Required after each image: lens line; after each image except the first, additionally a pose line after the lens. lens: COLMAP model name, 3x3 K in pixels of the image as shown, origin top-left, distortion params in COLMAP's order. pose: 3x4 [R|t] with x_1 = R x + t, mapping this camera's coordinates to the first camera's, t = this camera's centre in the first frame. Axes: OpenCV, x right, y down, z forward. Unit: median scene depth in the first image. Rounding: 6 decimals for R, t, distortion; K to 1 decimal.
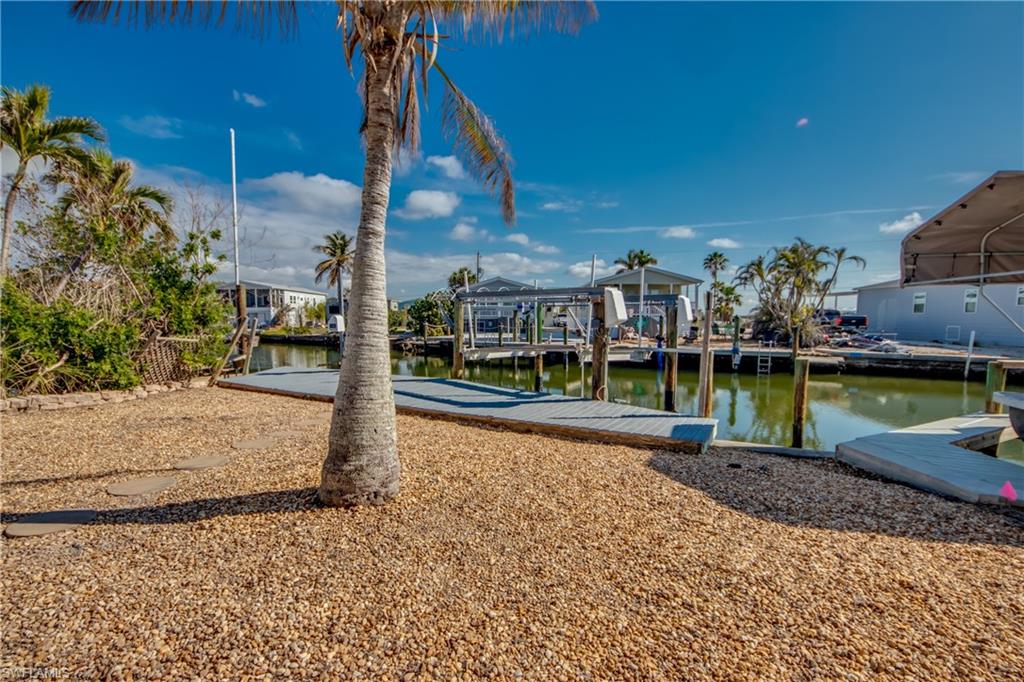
lens RADIAL K [[432.8, 0, 513.0], [0, 432.8, 346.7], [0, 0, 1]] dist [0.038725, -0.027948]
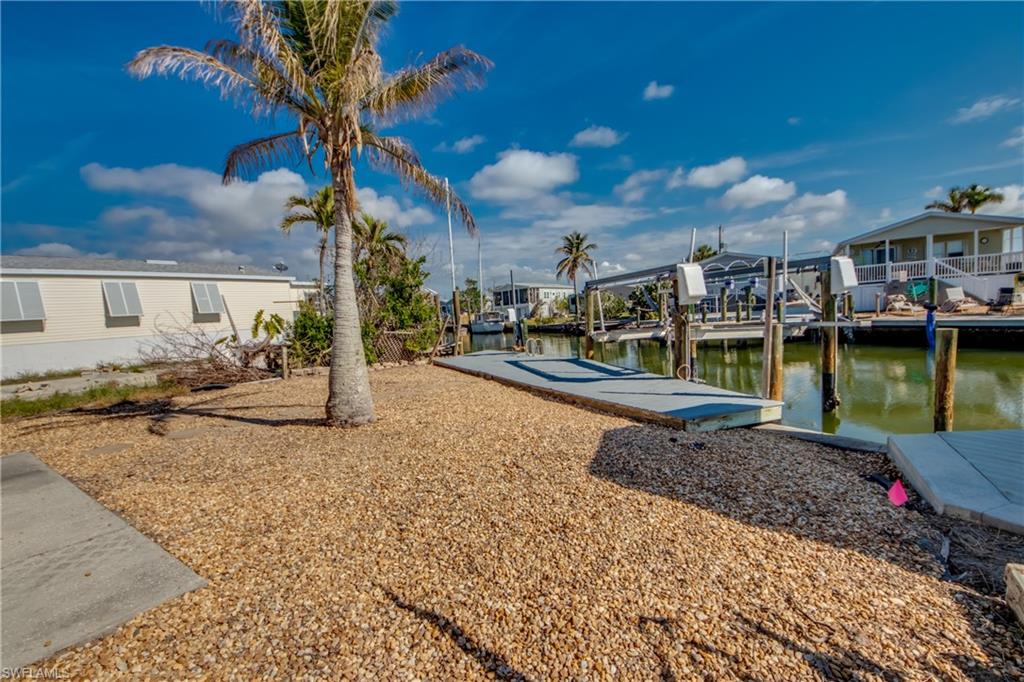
lens RADIAL K [[415.3, 0, 520.3], [0, 415.3, 347.4], [0, 0, 1]] dist [0.022847, -0.017681]
pose [[0.840508, -0.016844, -0.541537, 0.111783], [0.037566, 0.998923, 0.027235, 0.003237], [0.540495, -0.043235, 0.840236, 0.002415]]
